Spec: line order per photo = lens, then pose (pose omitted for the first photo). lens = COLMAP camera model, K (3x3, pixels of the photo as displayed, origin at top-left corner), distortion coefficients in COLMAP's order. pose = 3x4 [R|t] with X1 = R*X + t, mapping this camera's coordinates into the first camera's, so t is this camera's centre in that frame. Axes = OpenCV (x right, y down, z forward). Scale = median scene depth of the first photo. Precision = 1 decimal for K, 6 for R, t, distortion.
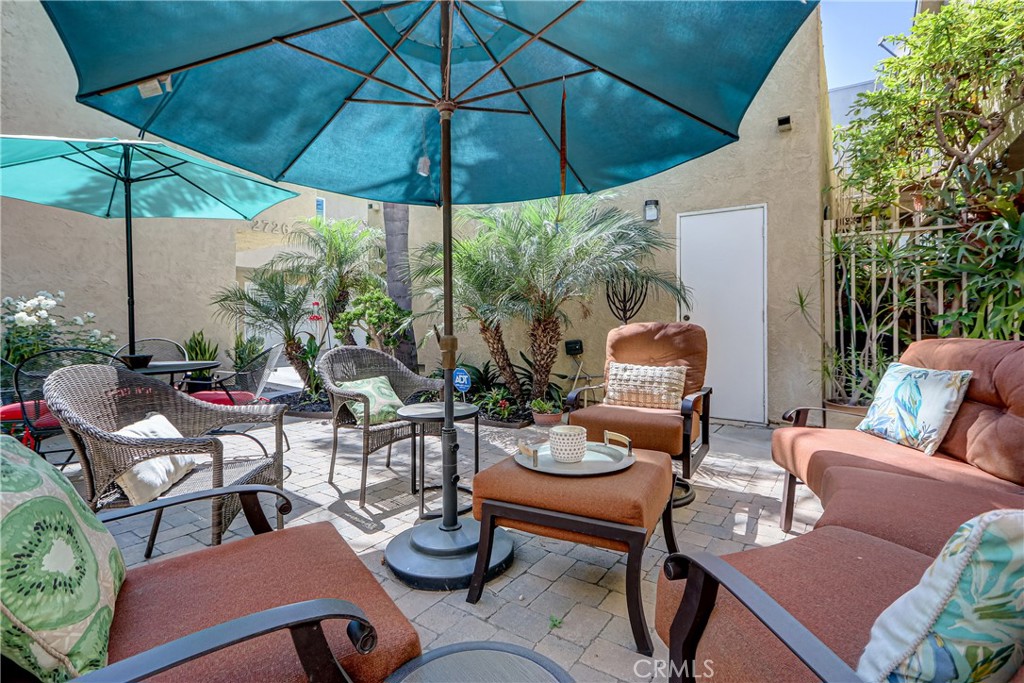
lens RADIAL K [[467.8, 0, 512.3], [0, 467.8, 337.1], [0, 0, 1]] dist [-0.006332, -0.000562]
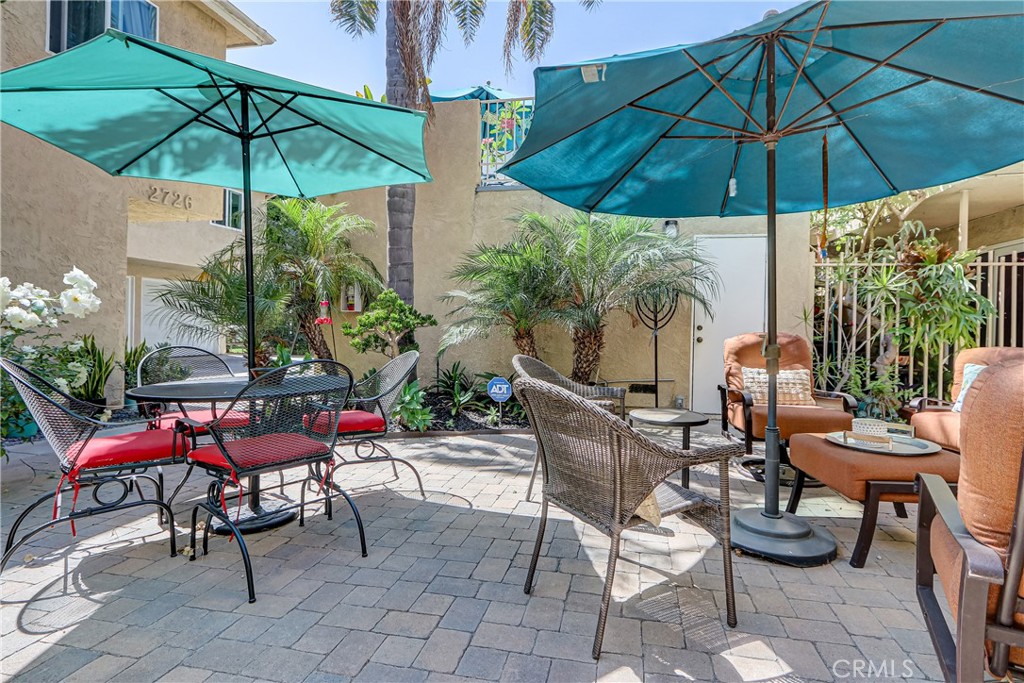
lens RADIAL K [[500.5, 0, 512.5], [0, 500.5, 344.9], [0, 0, 1]] dist [-0.000693, -0.000484]
pose [[0.919284, -0.000755, 0.393594, -0.522702], [-0.000932, 0.999991, 0.004096, -0.003934], [-0.393593, -0.004132, 0.919275, 0.062090]]
